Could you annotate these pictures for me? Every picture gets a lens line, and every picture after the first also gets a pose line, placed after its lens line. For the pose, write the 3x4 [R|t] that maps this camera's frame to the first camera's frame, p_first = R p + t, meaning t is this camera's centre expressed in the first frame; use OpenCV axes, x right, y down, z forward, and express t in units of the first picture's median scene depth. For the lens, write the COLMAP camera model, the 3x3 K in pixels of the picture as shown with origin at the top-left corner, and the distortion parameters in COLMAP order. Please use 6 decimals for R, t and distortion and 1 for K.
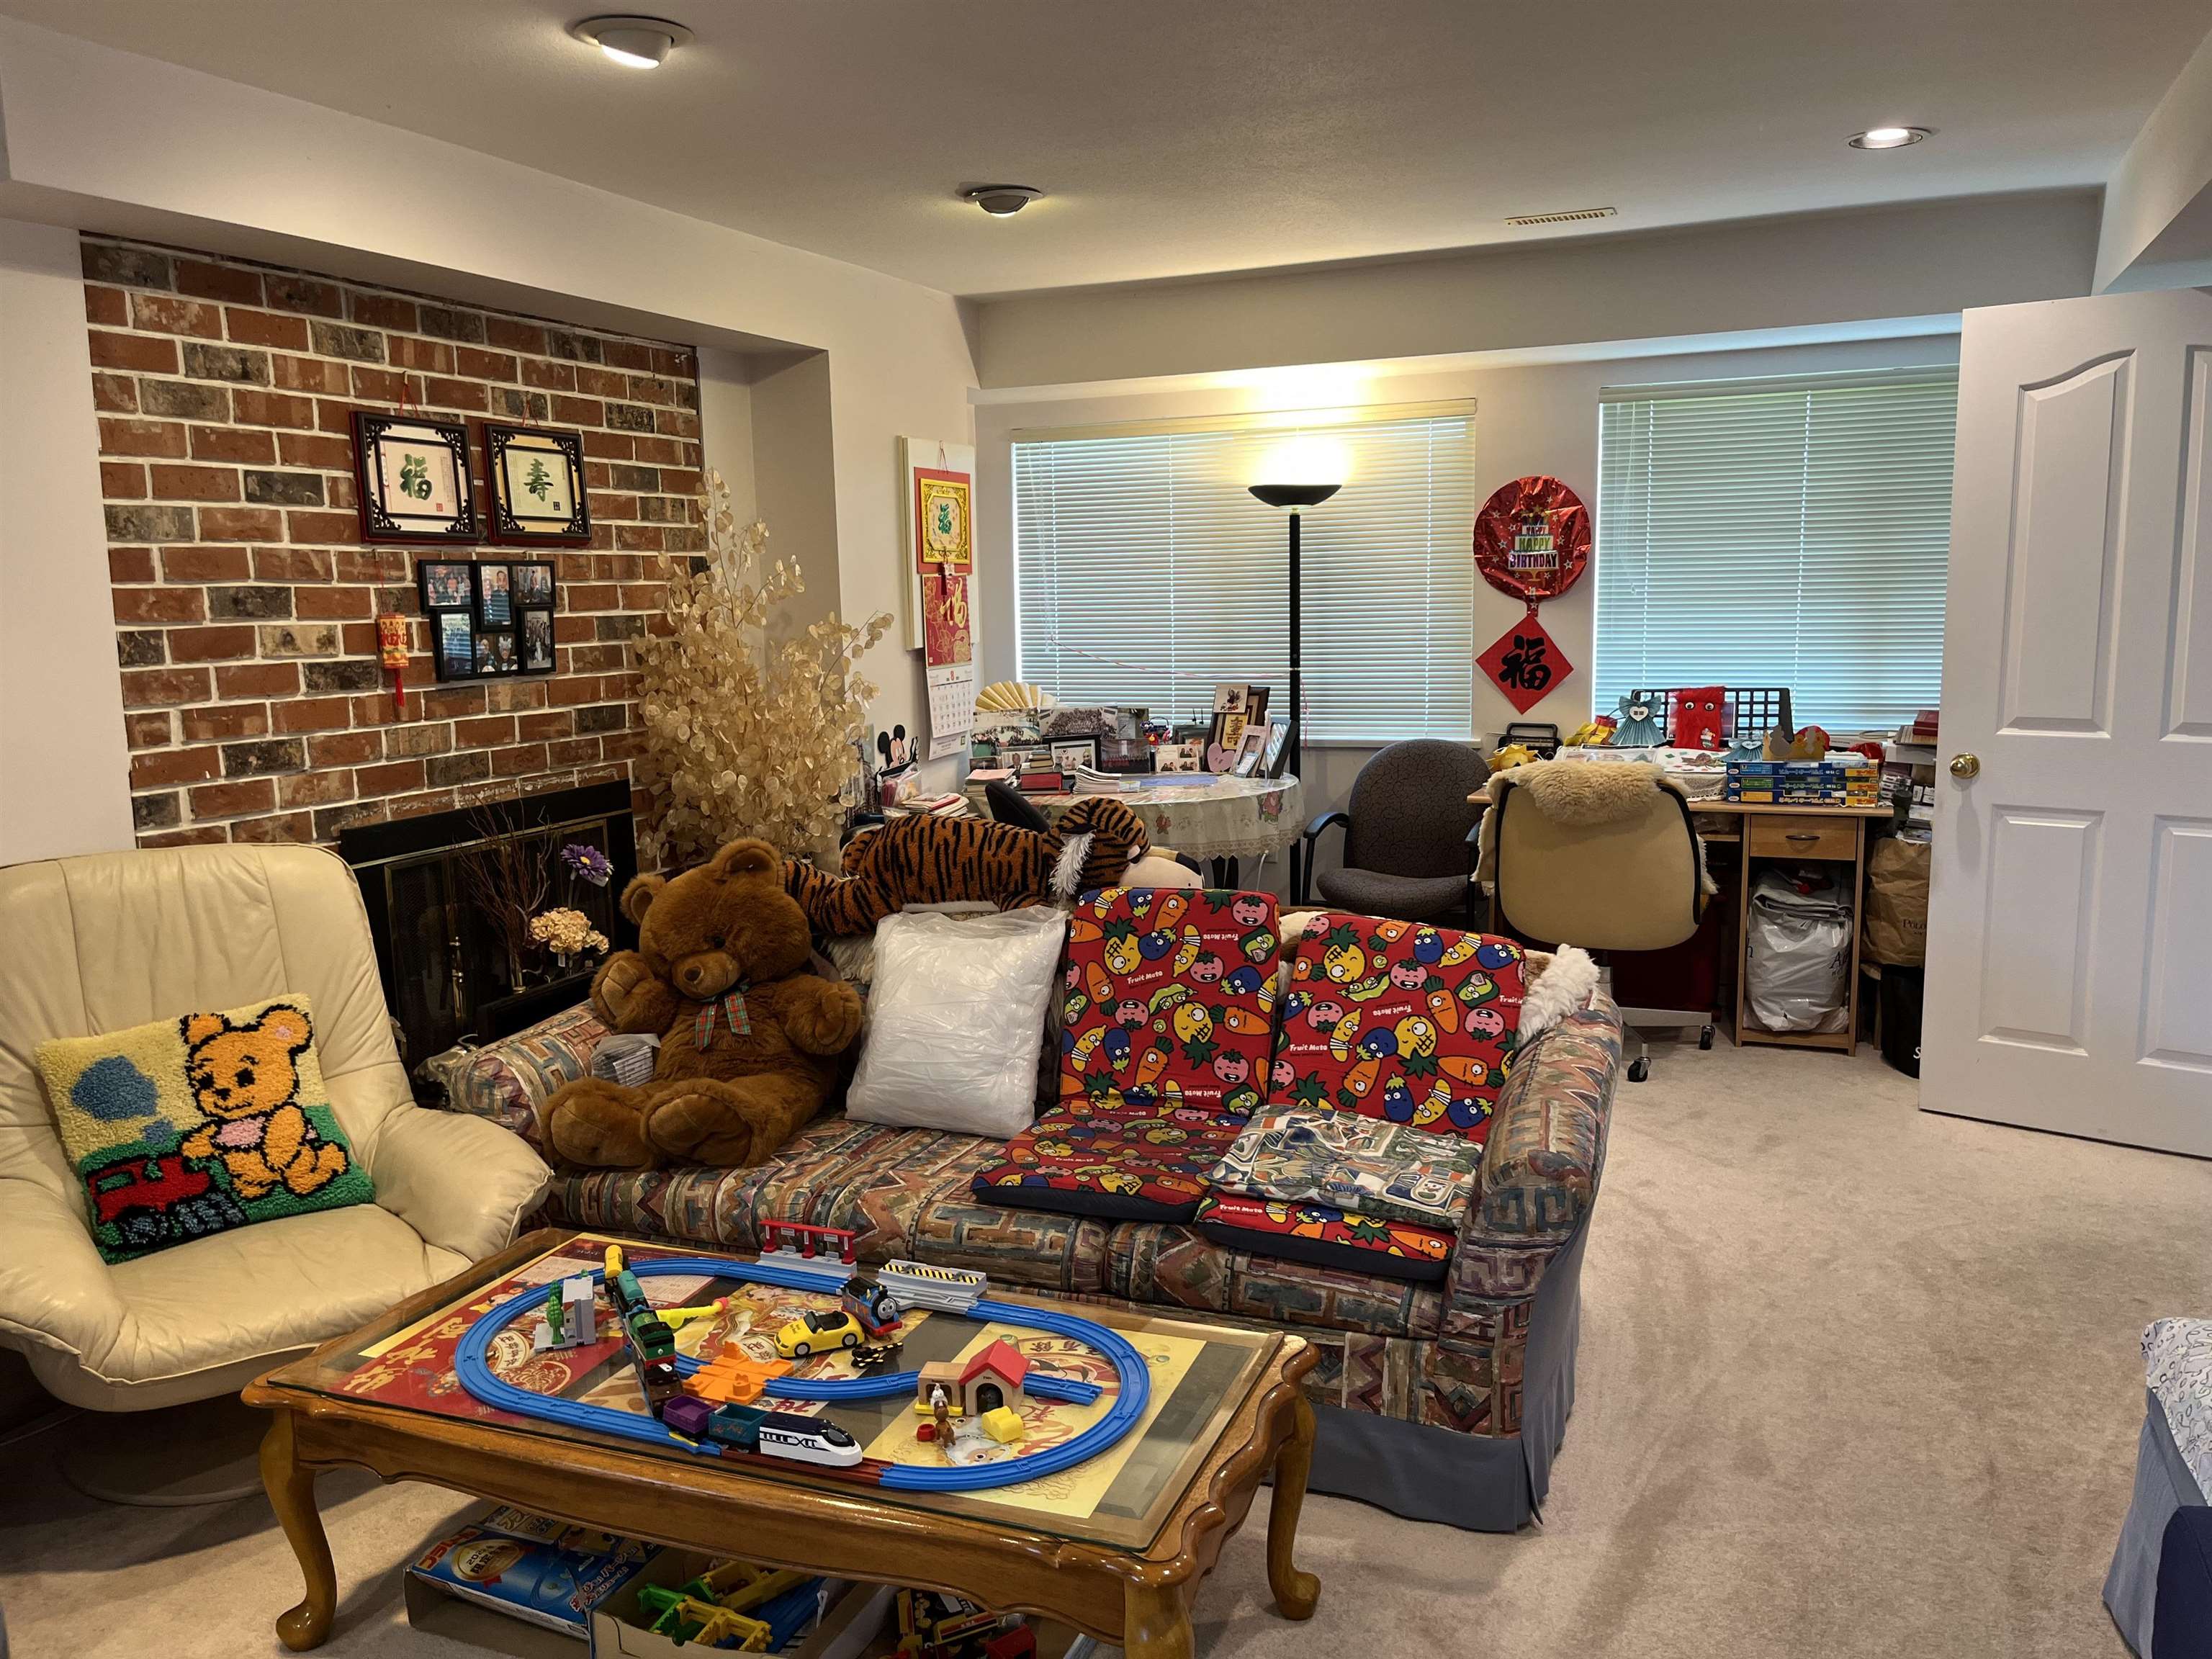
lens RADIAL K [[1696.1, 0, 1115.4], [0, 1696.1, 836.9], [0, 0, 1]] dist [0.053524, -0.050736]
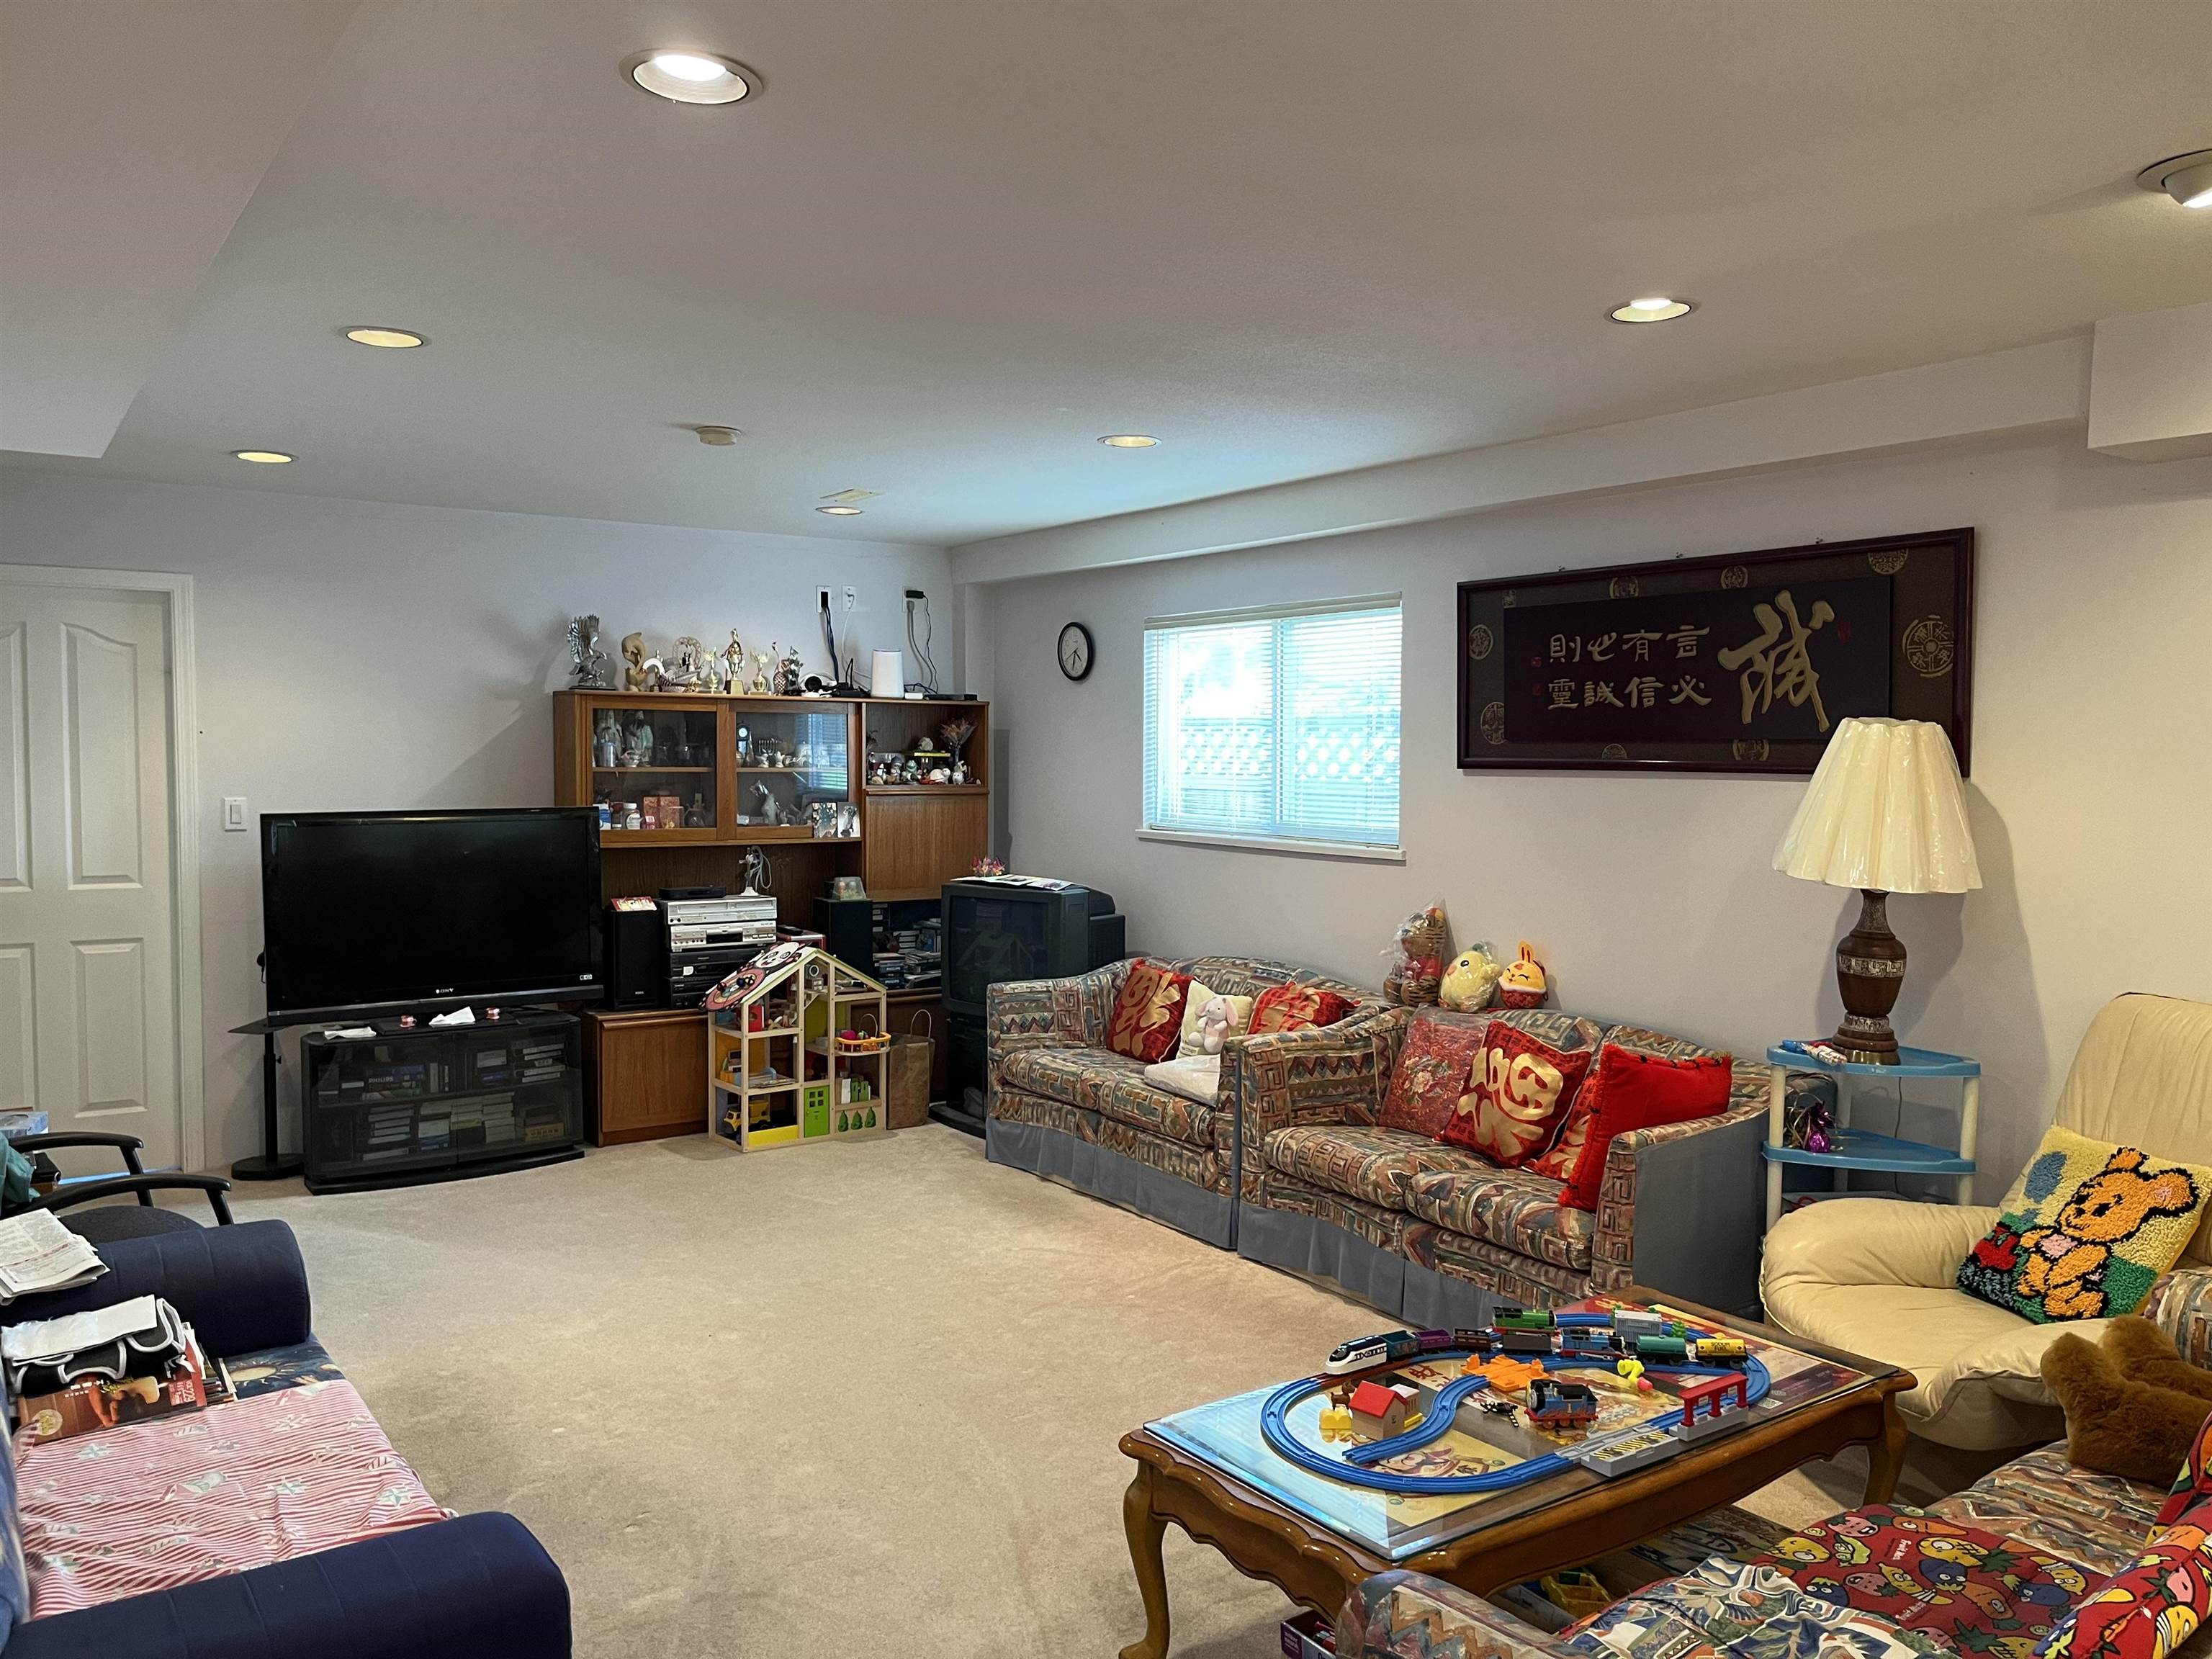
lens RADIAL K [[1696.1, 0, 1115.4], [0, 1696.1, 836.9], [0, 0, 1]] dist [0.053524, -0.050736]
pose [[-0.539824, 0.063529, -0.839377, 0.760682], [-0.121177, 0.980897, 0.152172, -0.189334], [0.833011, 0.183859, -0.521813, 1.017465]]
